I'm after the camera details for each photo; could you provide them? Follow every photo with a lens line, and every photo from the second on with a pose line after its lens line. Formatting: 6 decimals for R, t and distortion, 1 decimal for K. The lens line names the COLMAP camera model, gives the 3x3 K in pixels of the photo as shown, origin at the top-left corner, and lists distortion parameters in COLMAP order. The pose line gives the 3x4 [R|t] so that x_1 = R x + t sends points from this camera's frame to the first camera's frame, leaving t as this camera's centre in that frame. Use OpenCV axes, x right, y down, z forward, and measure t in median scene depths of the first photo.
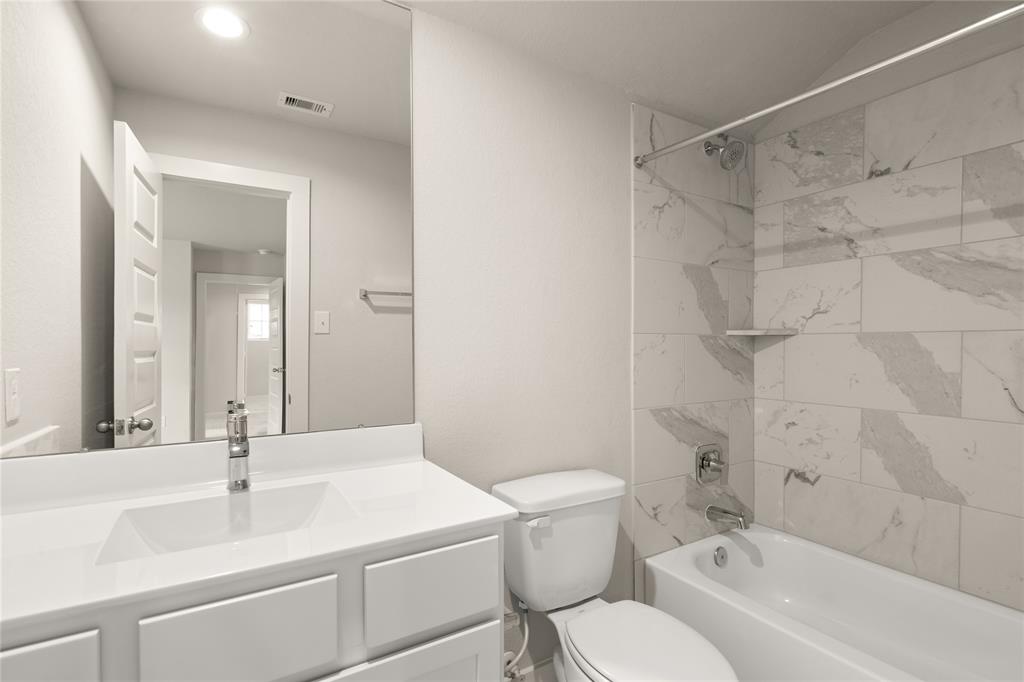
lens RADIAL K [[468.9, 0, 513.4], [0, 468.9, 350.7], [0, 0, 1]] dist [0.000012, 0.000056]
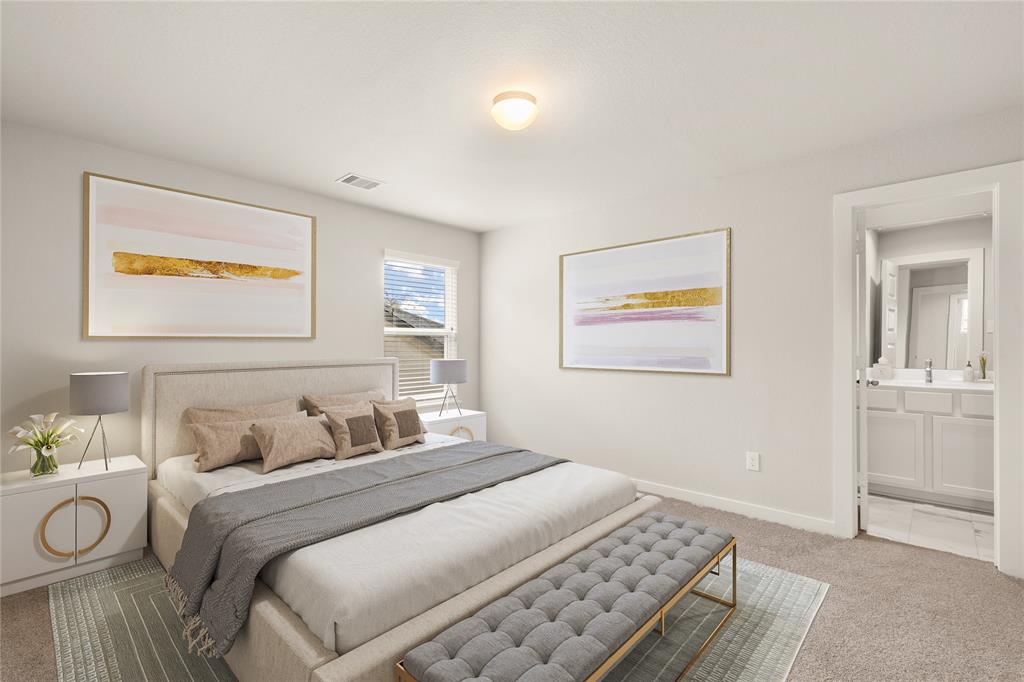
lens RADIAL K [[468.9, 0, 511.8], [0, 468.9, 344.2], [0, 0, 1]] dist [0.000012, 0.000056]
pose [[0.269503, 0.006873, -0.962975, 0.802734], [-0.004016, 0.999974, 0.006013, 0.000678], [0.962991, 0.002246, 0.269523, -1.207843]]
